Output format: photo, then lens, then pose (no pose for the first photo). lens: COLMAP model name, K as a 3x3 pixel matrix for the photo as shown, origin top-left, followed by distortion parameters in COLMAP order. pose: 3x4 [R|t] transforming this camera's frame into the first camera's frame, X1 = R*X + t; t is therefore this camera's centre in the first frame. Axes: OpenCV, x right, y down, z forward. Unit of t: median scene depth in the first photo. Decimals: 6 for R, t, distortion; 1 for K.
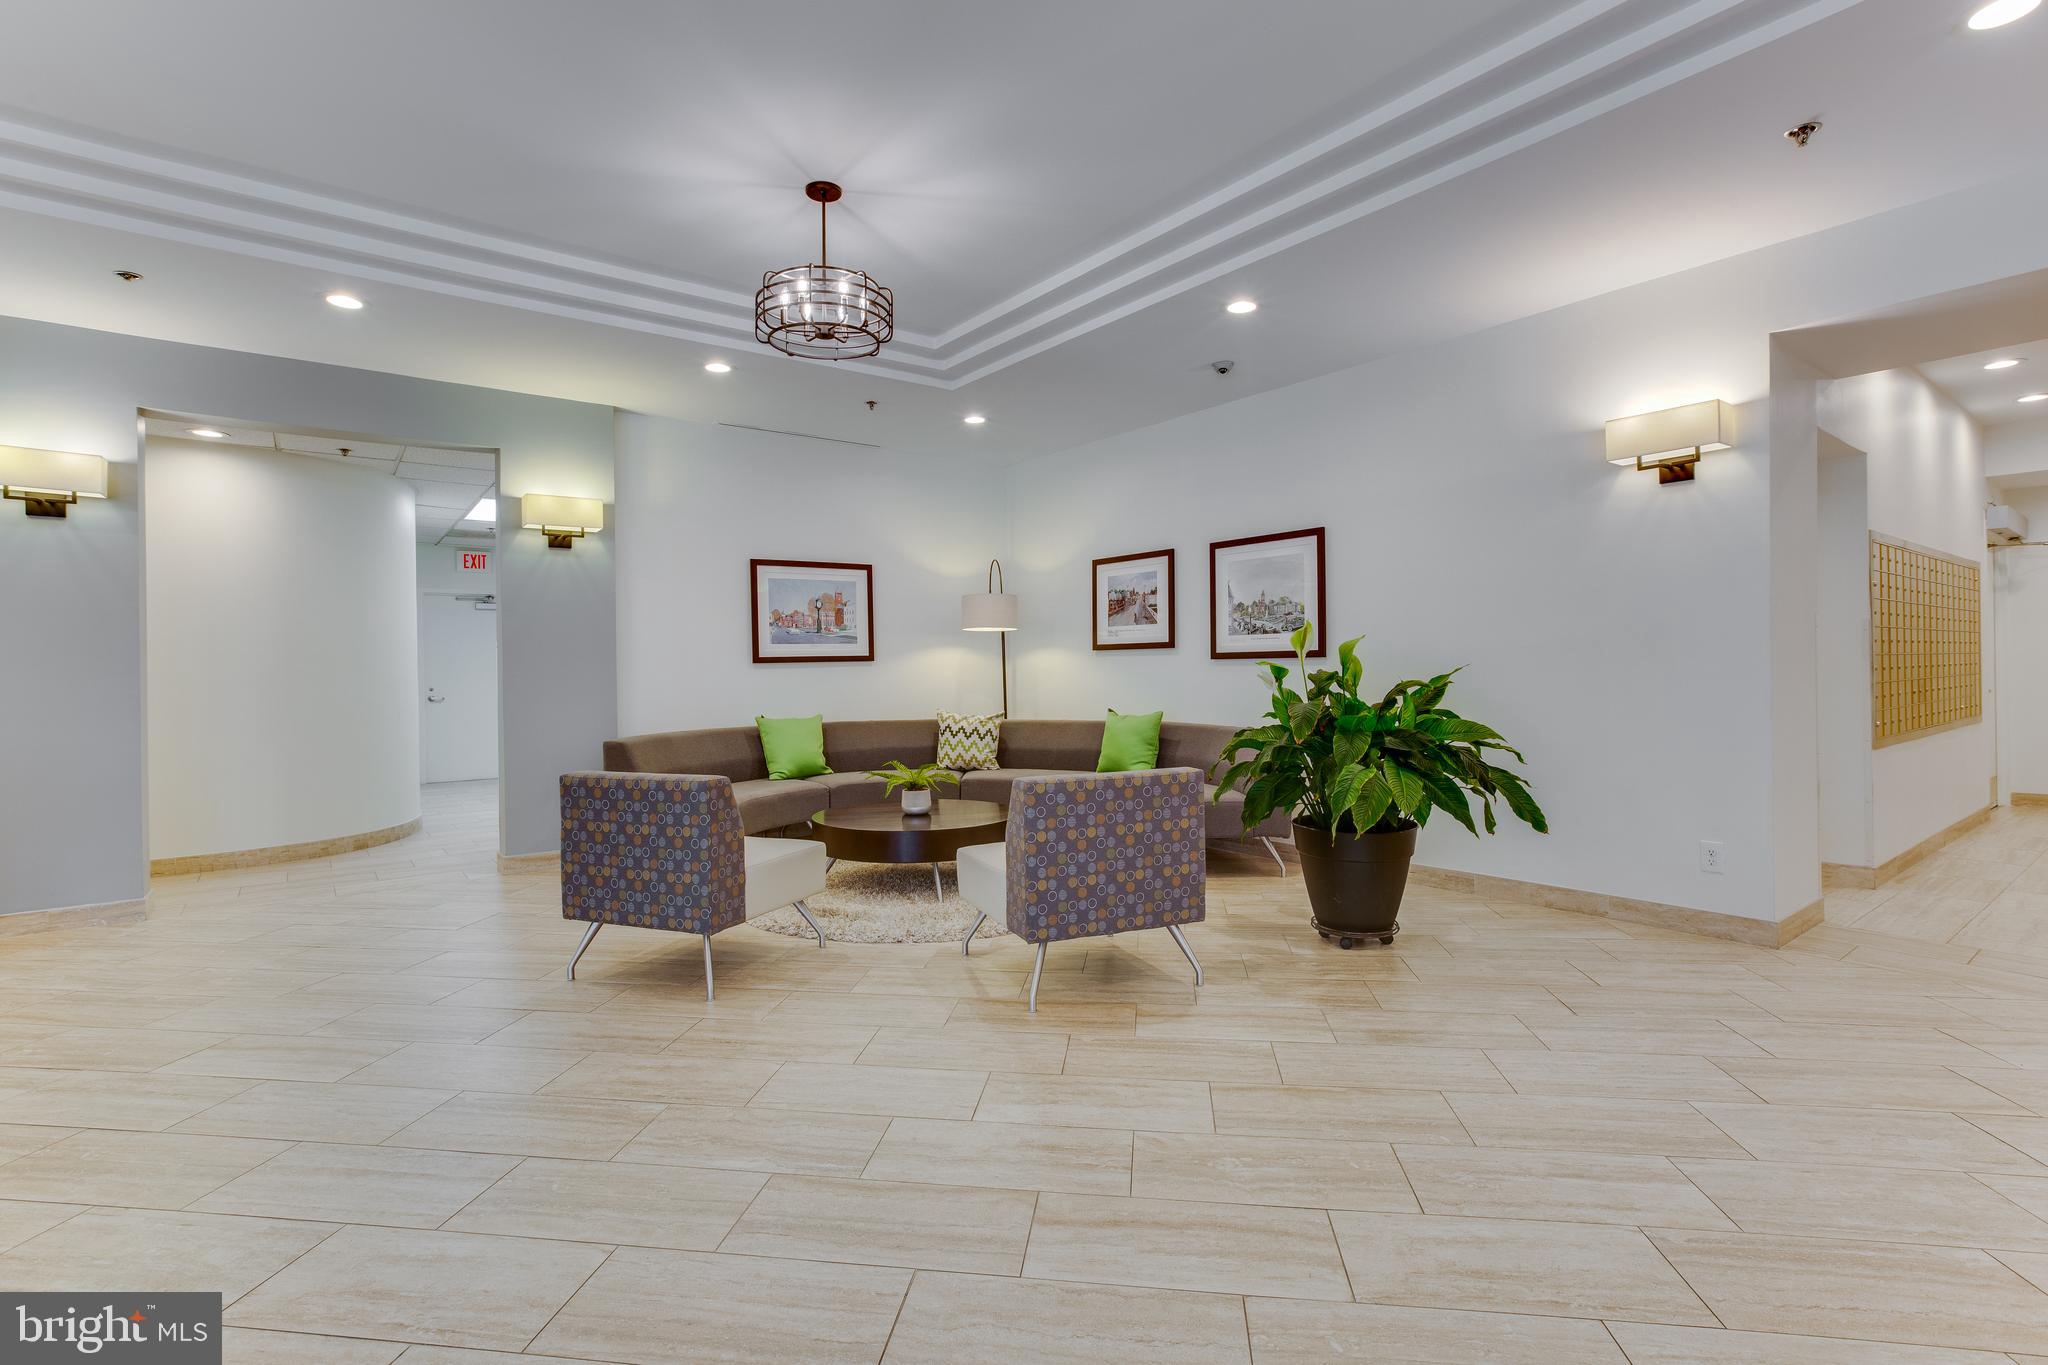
lens RADIAL K [[929.9, 0, 1020.3], [0, 929.9, 677.5], [0, 0, 1]] dist [-0.024609, 0.011442]
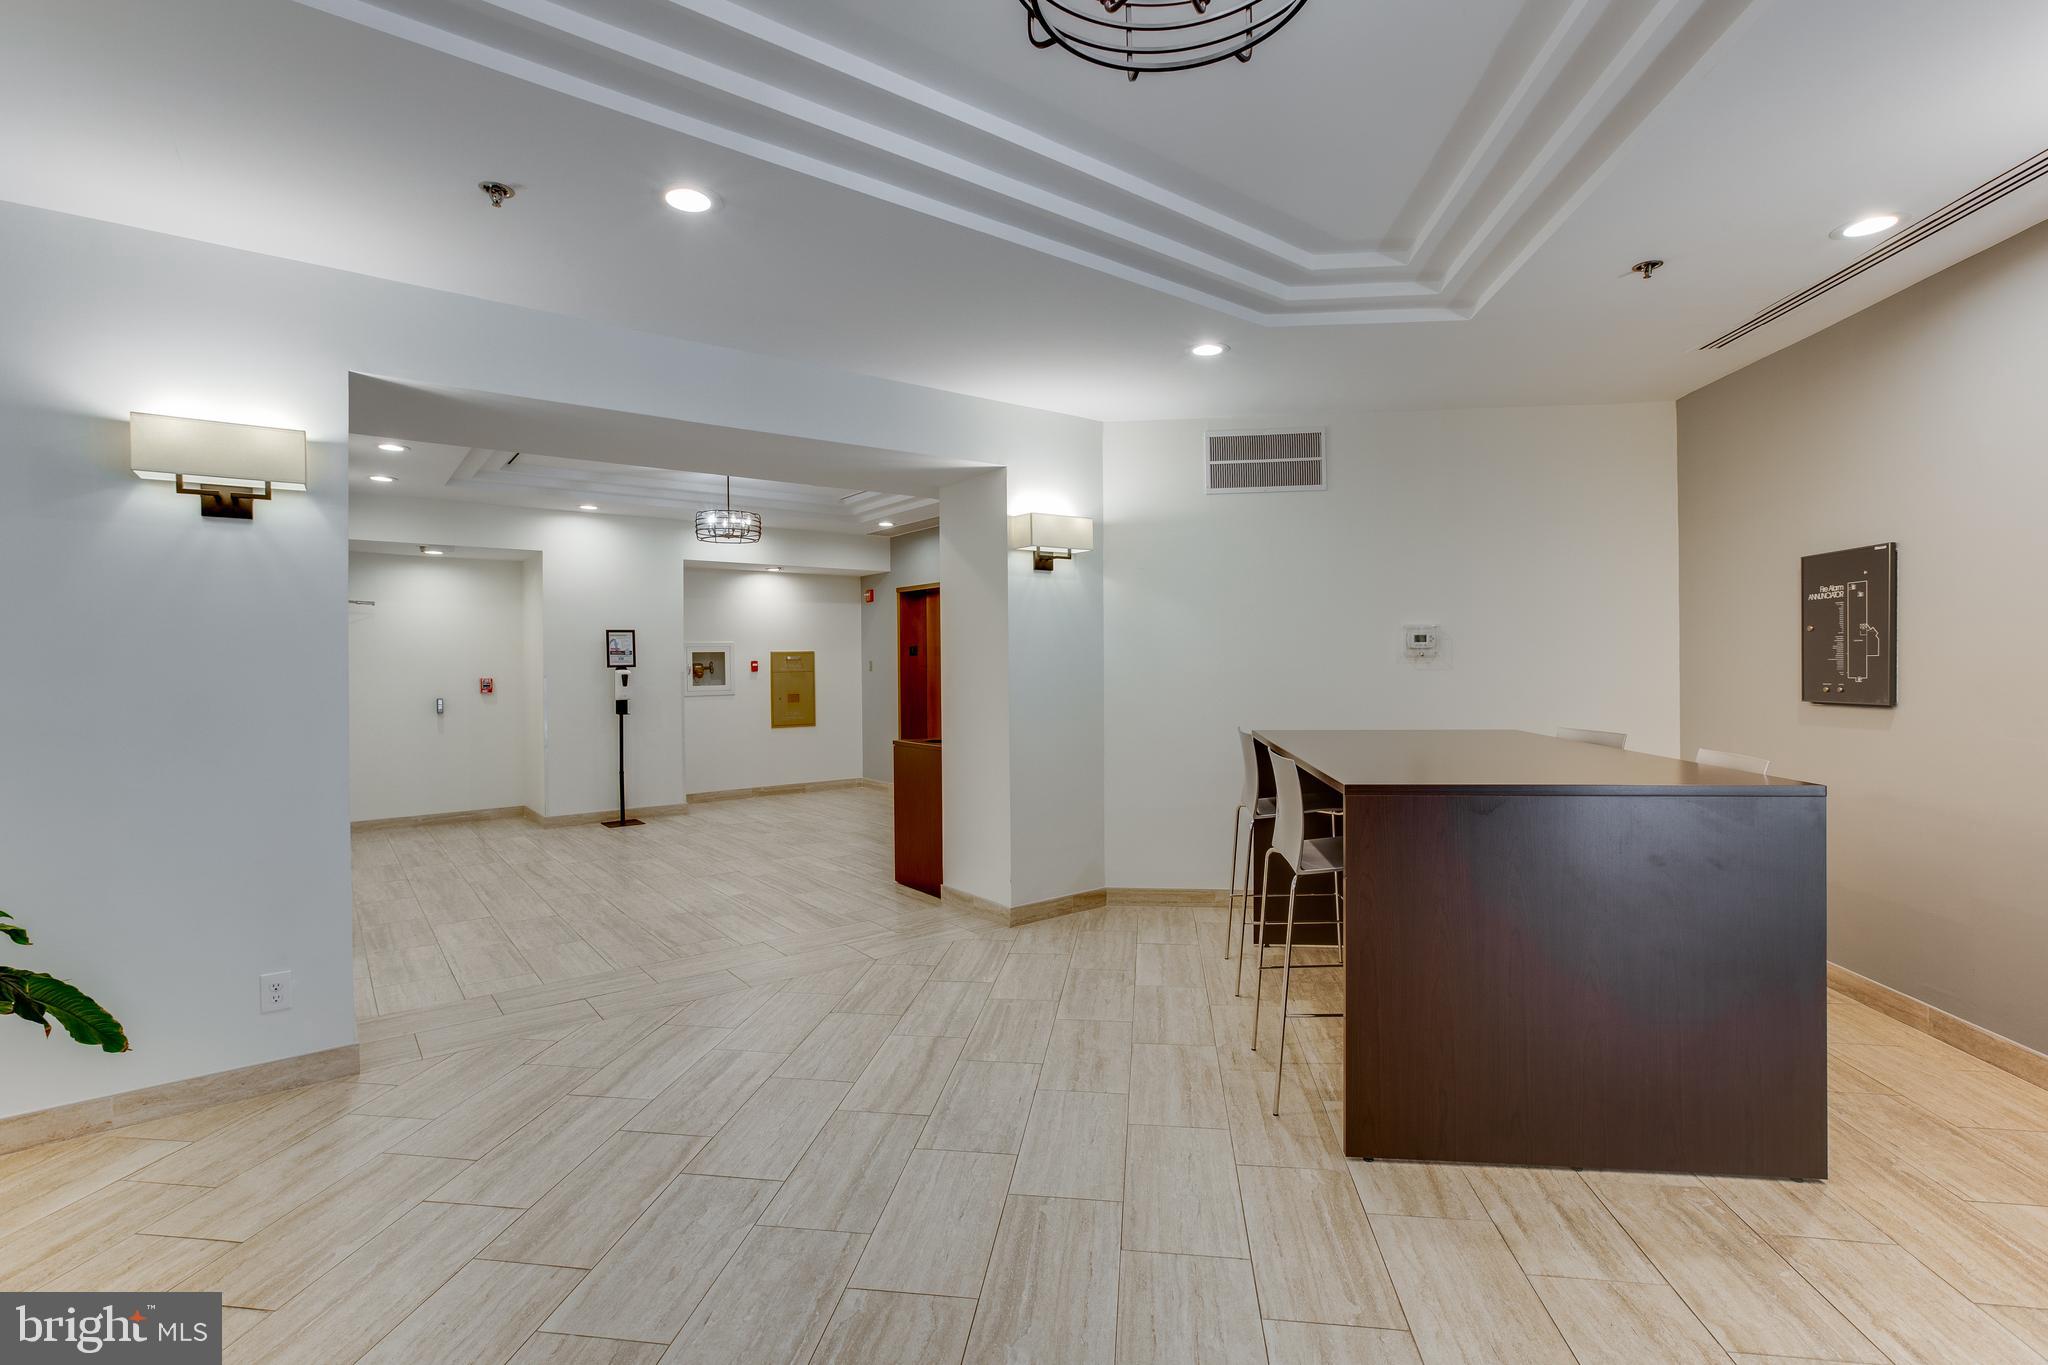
lens RADIAL K [[929.9, 0, 1023.5], [0, 929.9, 672.9], [0, 0, 1]] dist [-0.024609, 0.011442]
pose [[-0.006887, 0.005660, 0.999960, -0.057592], [0.021730, 0.999749, -0.005509, -0.066433], [-0.999740, 0.021691, -0.007009, 0.354134]]
